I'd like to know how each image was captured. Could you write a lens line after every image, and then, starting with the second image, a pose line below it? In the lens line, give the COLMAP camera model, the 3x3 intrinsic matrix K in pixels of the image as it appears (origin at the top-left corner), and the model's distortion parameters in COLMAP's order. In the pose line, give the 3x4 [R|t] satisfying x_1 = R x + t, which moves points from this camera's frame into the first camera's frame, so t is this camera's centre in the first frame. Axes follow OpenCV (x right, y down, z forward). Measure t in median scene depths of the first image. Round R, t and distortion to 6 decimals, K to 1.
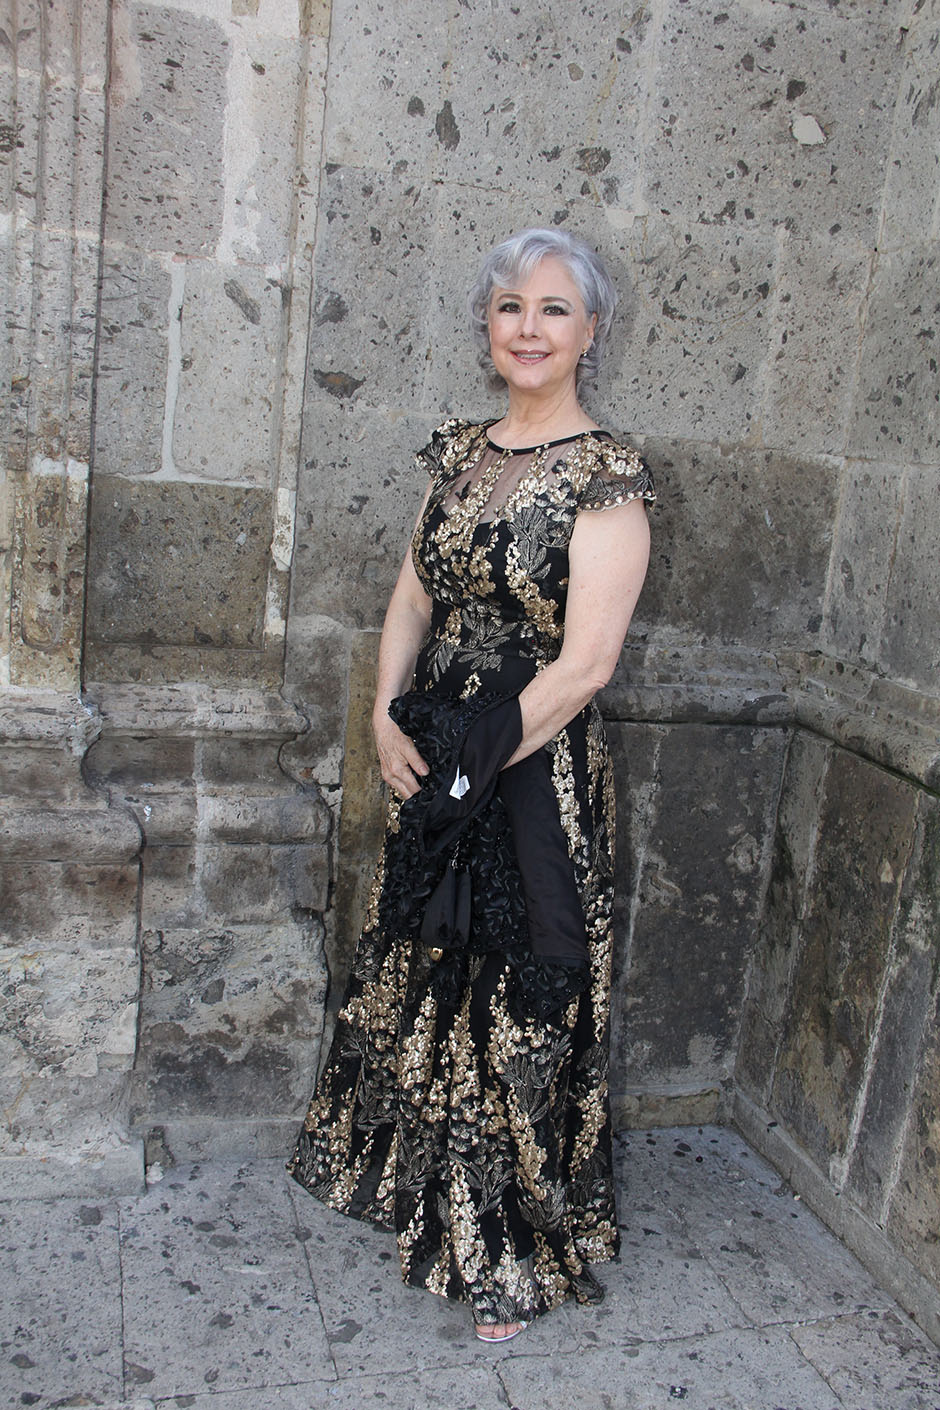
lens RADIAL K [[1290.7, 0, 500.4], [0, 1290.7, 722.7], [0, 0, 1]] dist [-0.142265, 0.199402]
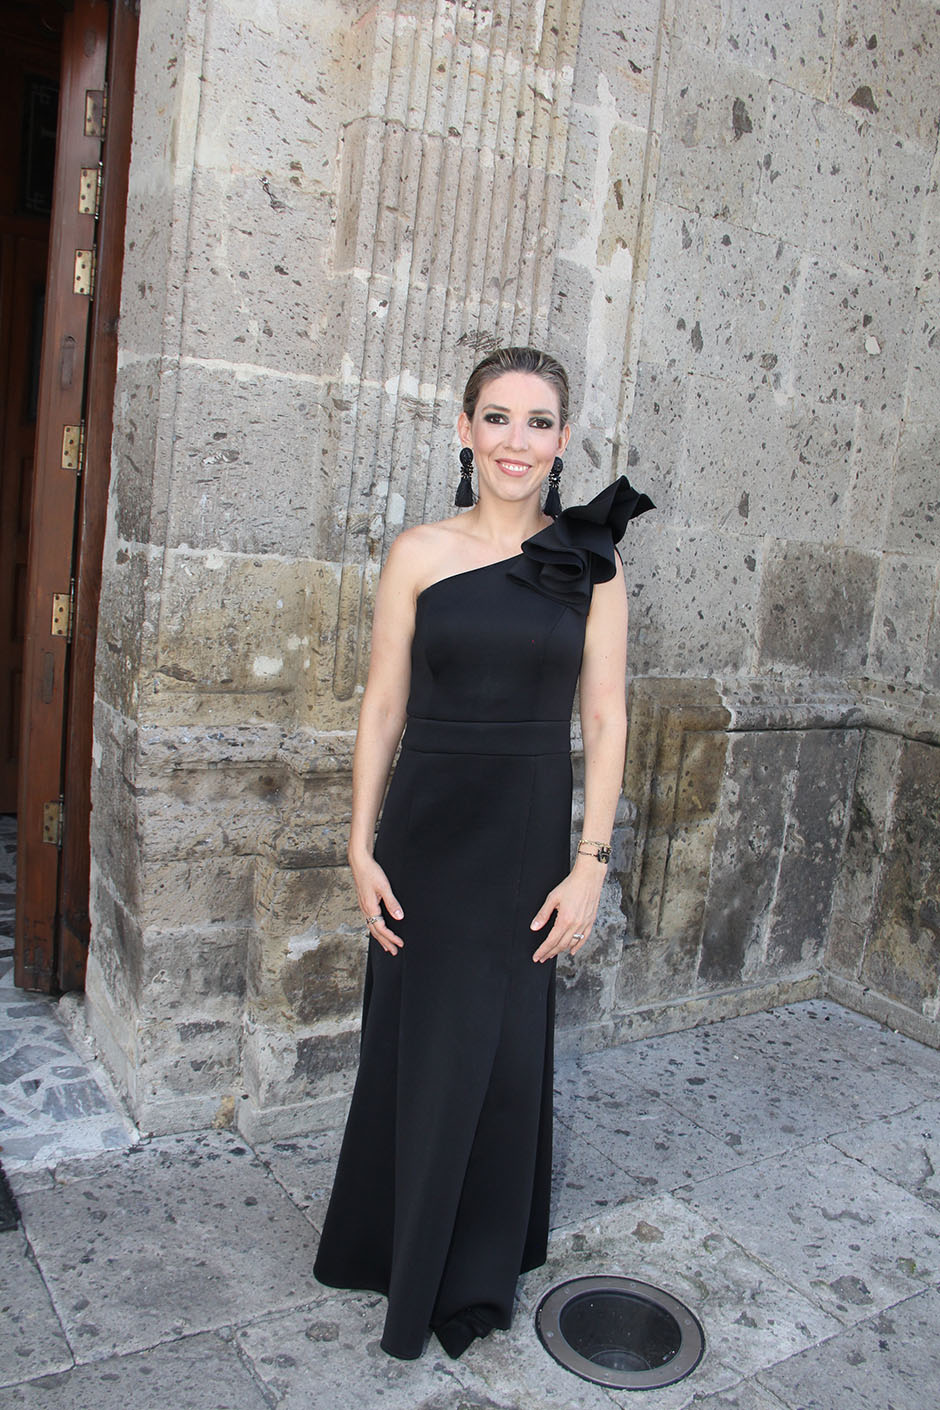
lens RADIAL K [[1146.7, 0, 510.7], [0, 1146.7, 721.5], [0, 0, 1]] dist [-0.174981, 0.129133]
pose [[0.956895, -0.051297, 0.285868, -0.587025], [0.054449, 0.998512, -0.003085, -0.024653], [-0.285284, 0.018517, 0.958264, -0.177122]]
